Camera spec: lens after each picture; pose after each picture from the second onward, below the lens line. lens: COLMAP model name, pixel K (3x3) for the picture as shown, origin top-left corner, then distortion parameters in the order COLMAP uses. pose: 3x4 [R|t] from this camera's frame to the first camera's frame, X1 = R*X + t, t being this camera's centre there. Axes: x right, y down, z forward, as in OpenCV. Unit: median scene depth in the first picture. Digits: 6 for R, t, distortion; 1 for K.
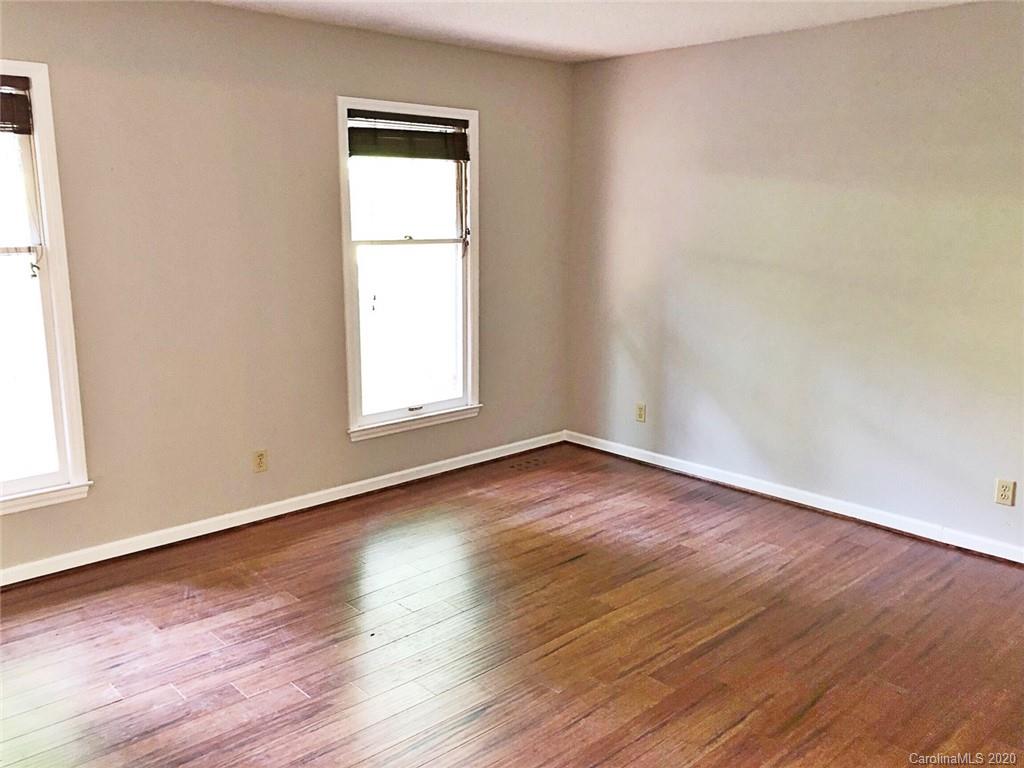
lens RADIAL K [[868.1, 0, 512.0], [0, 868.1, 384.0], [0, 0, 1]] dist [0.001447, -0.003725]
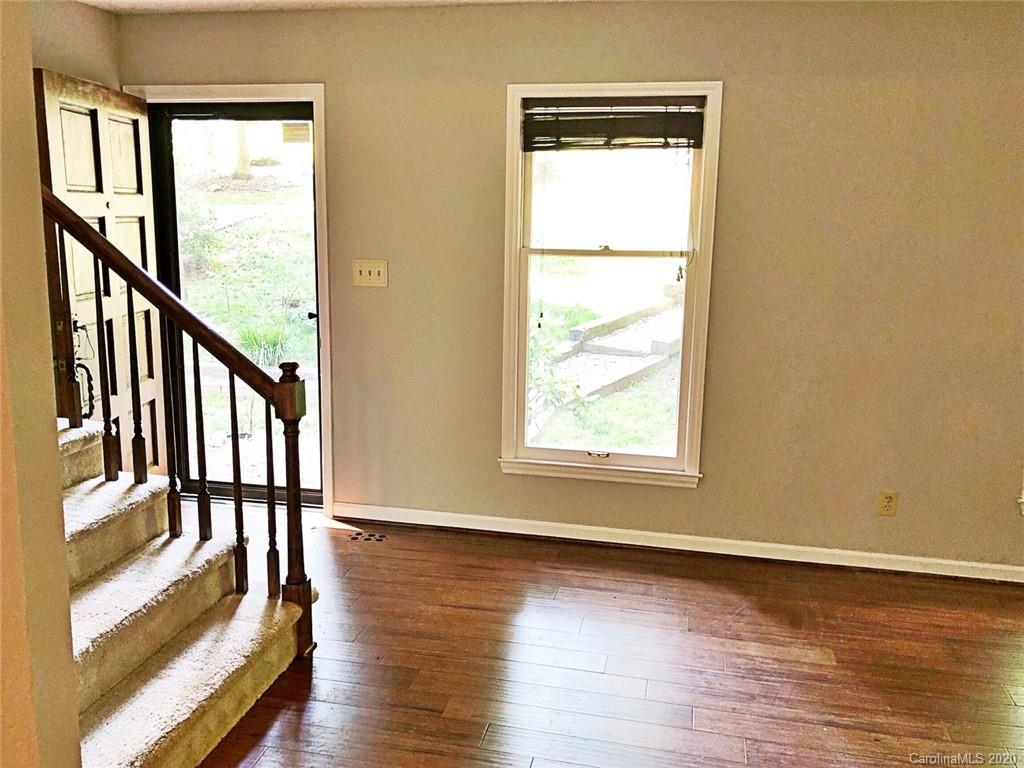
lens RADIAL K [[858.5, 0, 513.0], [0, 858.5, 400.5], [0, 0, 1]] dist [-0.037591, 0.003856]
pose [[0.559475, 0.185533, -0.807815, 0.232184], [-0.181570, 0.978386, 0.098957, -0.042113], [0.808715, 0.091311, 0.581070, 0.217548]]
